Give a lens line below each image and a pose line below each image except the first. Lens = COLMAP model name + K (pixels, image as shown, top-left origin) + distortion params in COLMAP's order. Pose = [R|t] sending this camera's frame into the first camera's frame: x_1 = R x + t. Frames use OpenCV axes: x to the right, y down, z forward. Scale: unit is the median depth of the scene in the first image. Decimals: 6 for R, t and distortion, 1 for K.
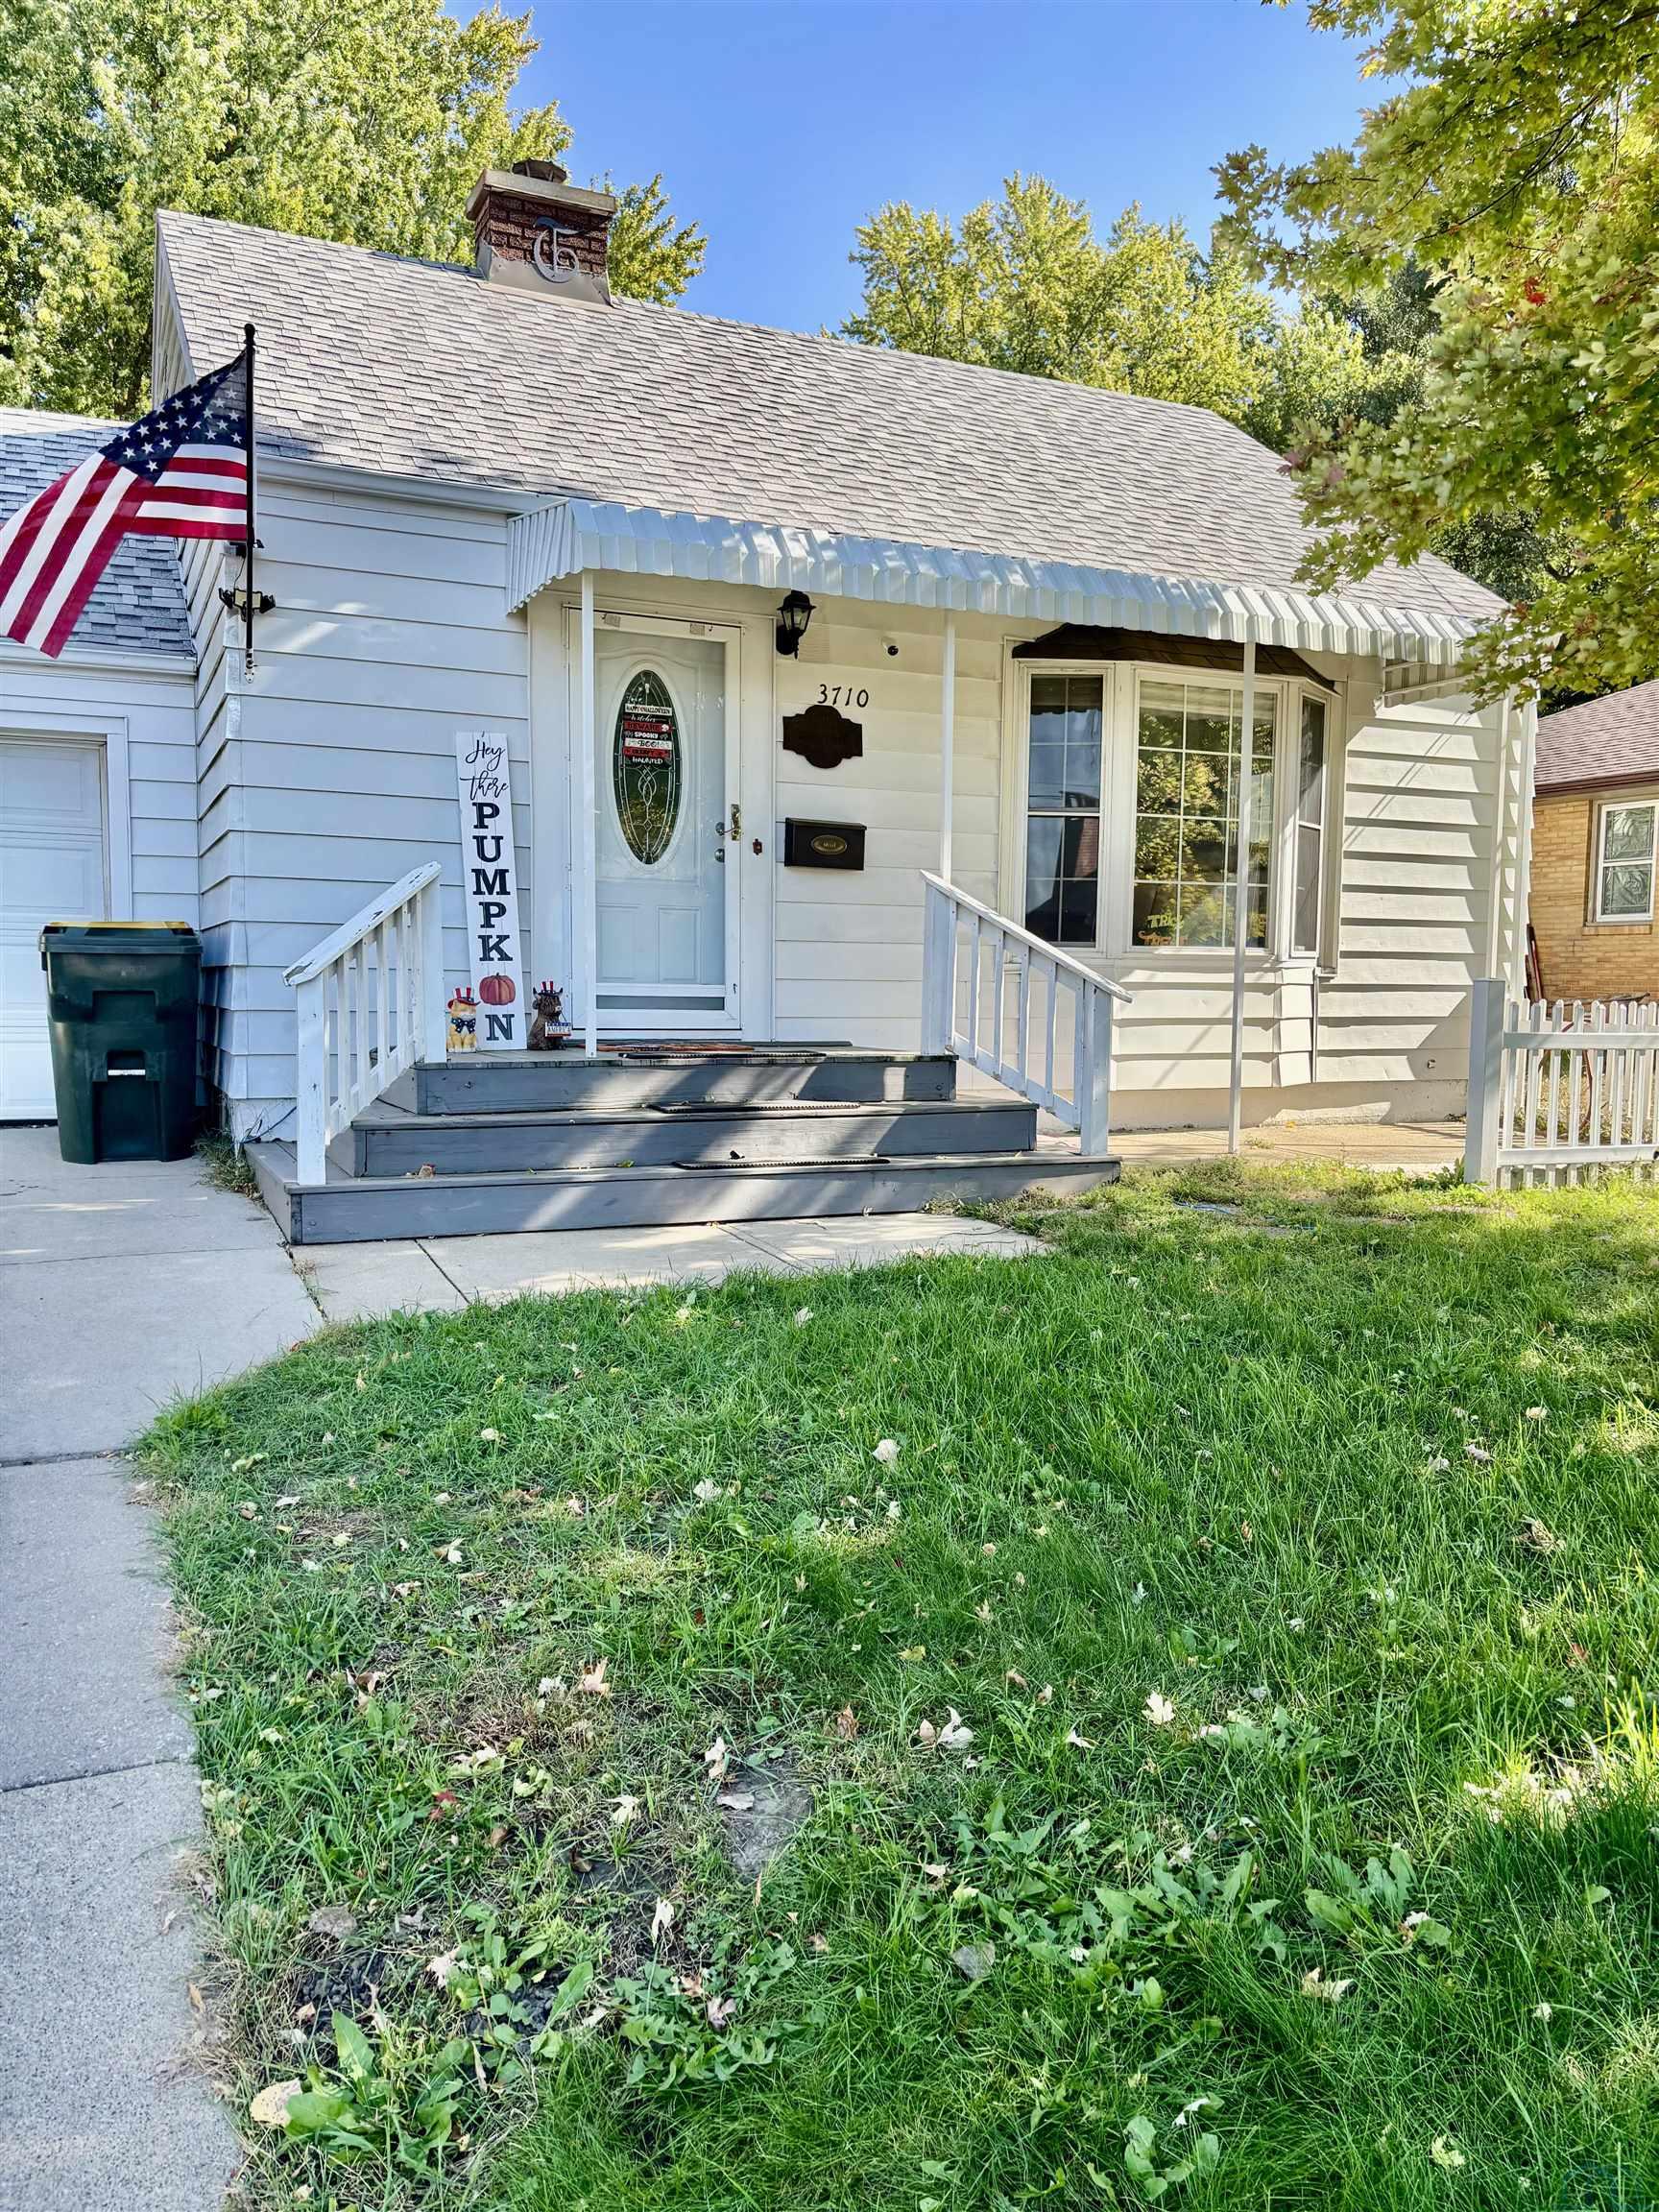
lens RADIAL K [[1692.2, 0, 832.5], [0, 1692.2, 1110.6], [0, 0, 1]] dist [-0.032004, -0.019708]
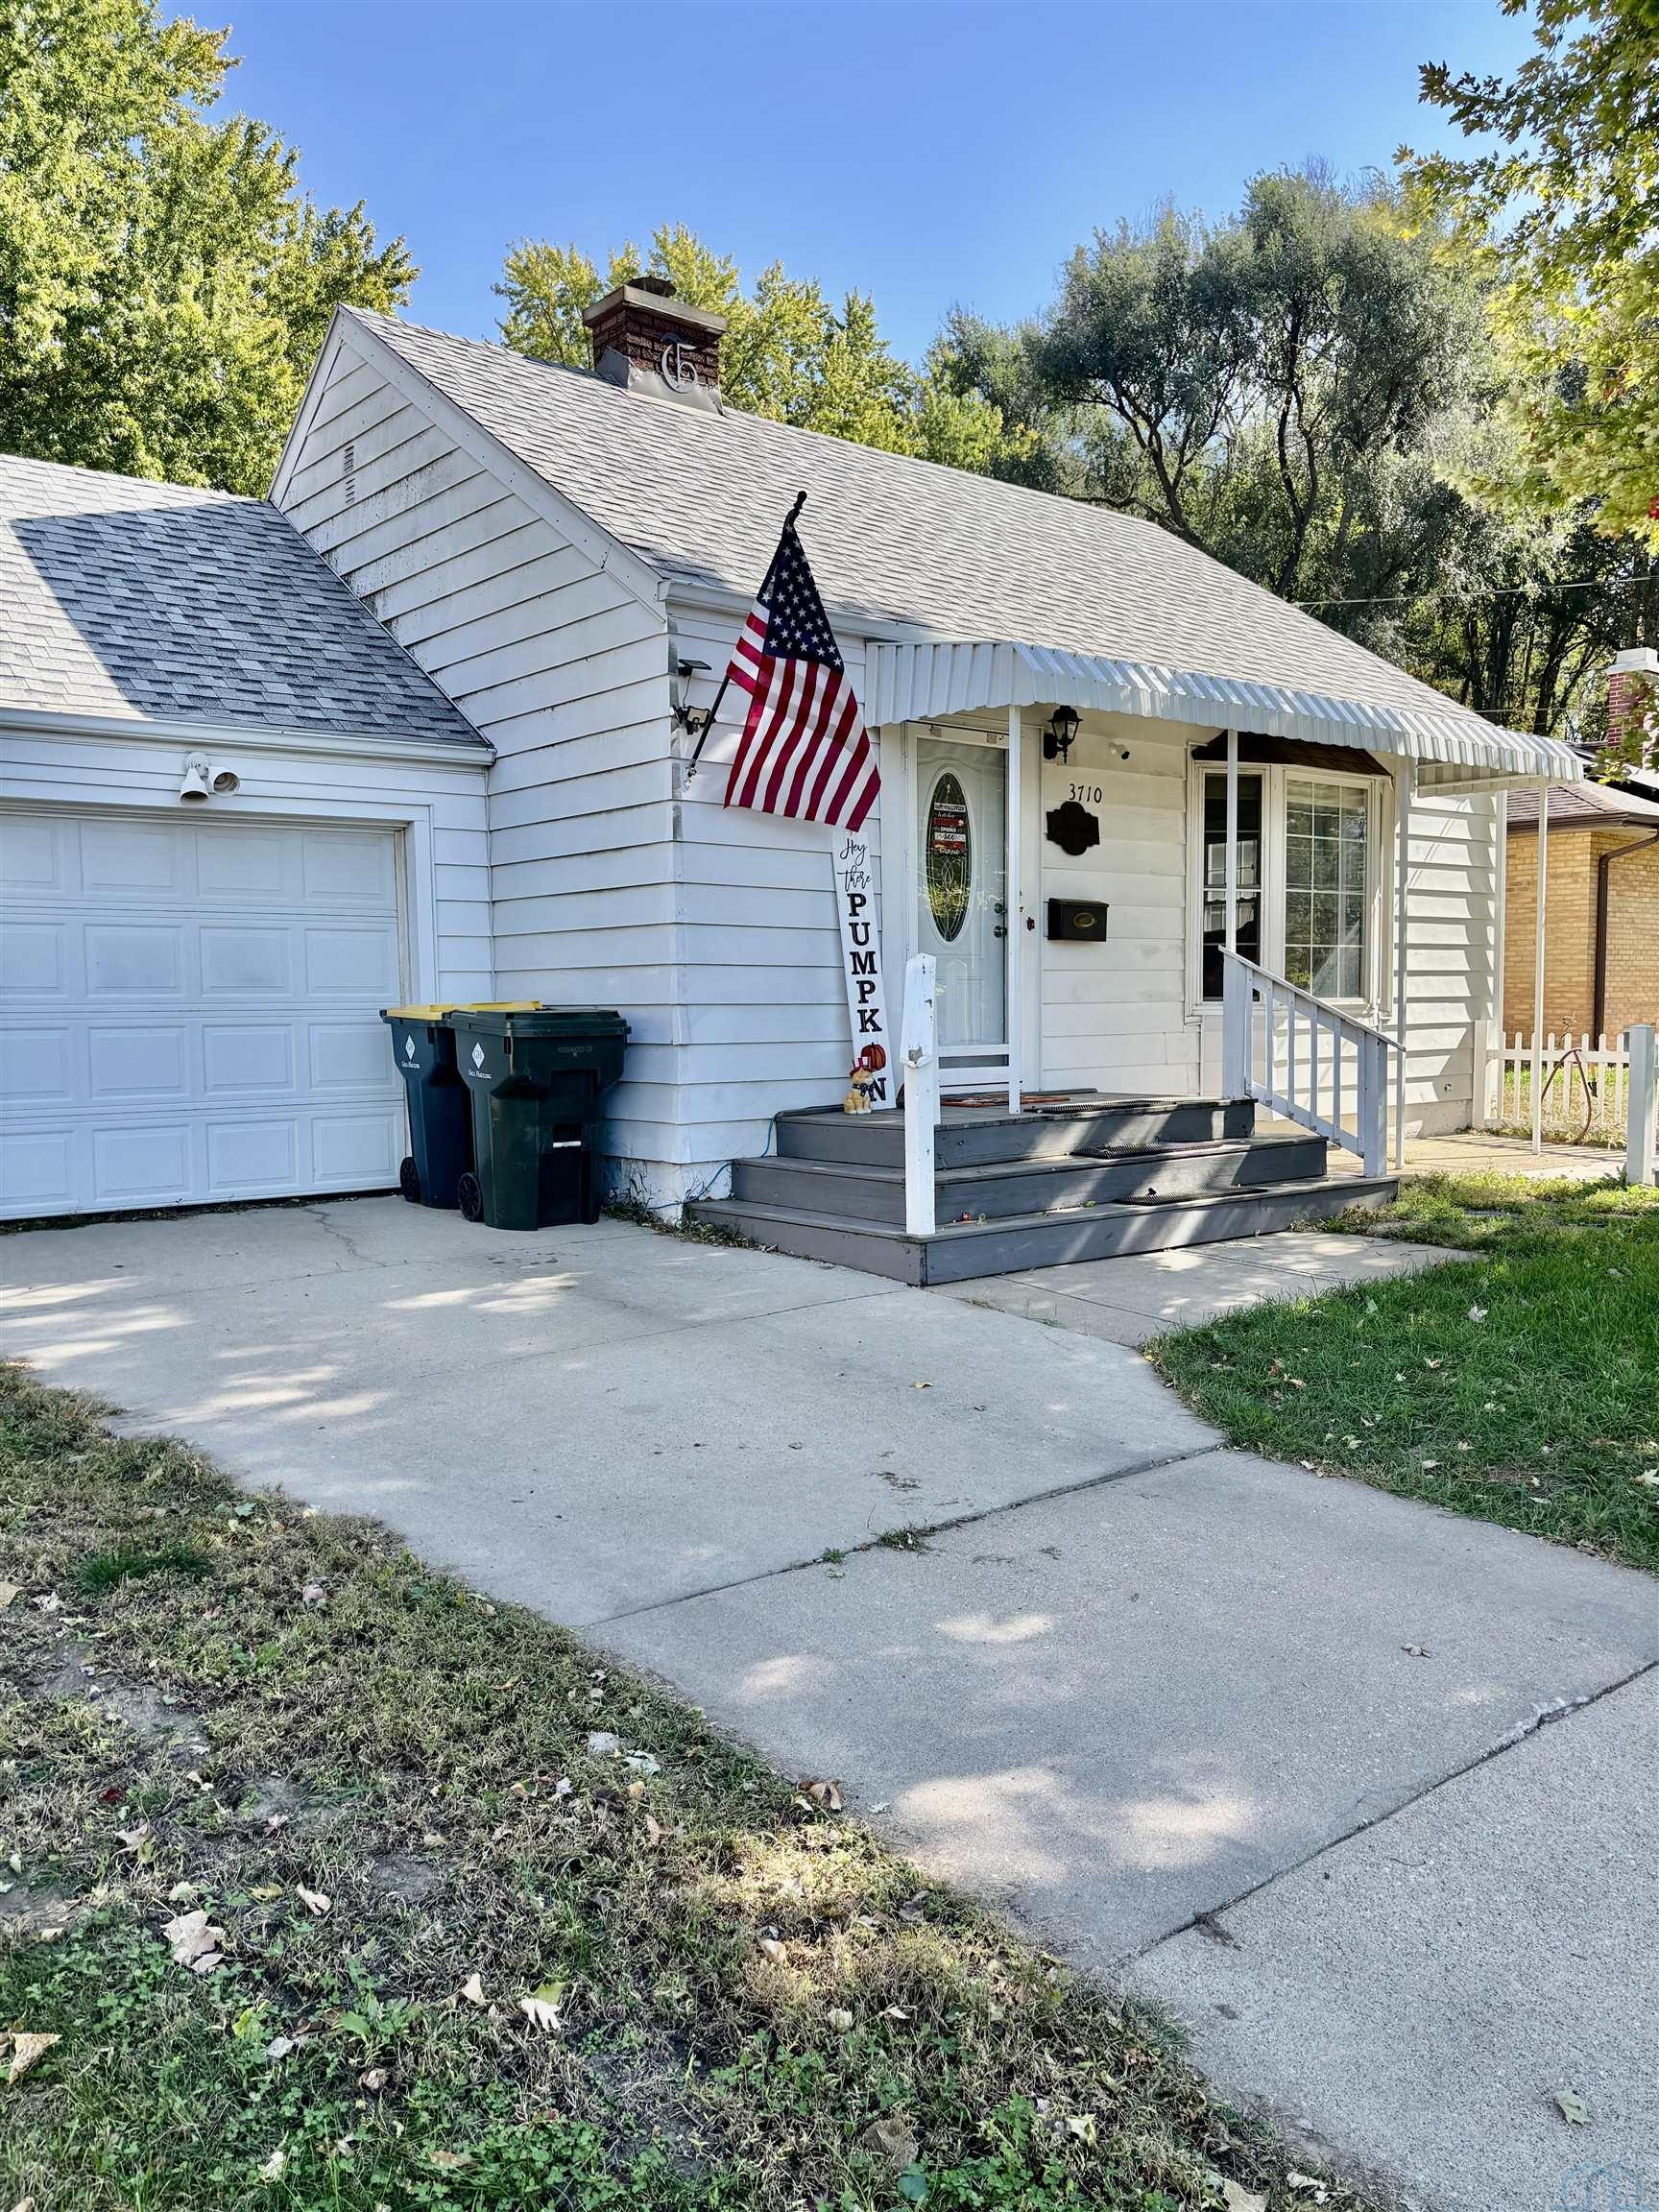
lens RADIAL K [[1692.2, 0, 826.3], [0, 1692.2, 1102.7], [0, 0, 1]] dist [-0.032004, -0.019708]
pose [[0.968420, -0.039603, 0.246158, -0.480196], [0.043229, 0.999022, -0.009341, -0.029700], [-0.245548, 0.019687, 0.969185, -0.089407]]
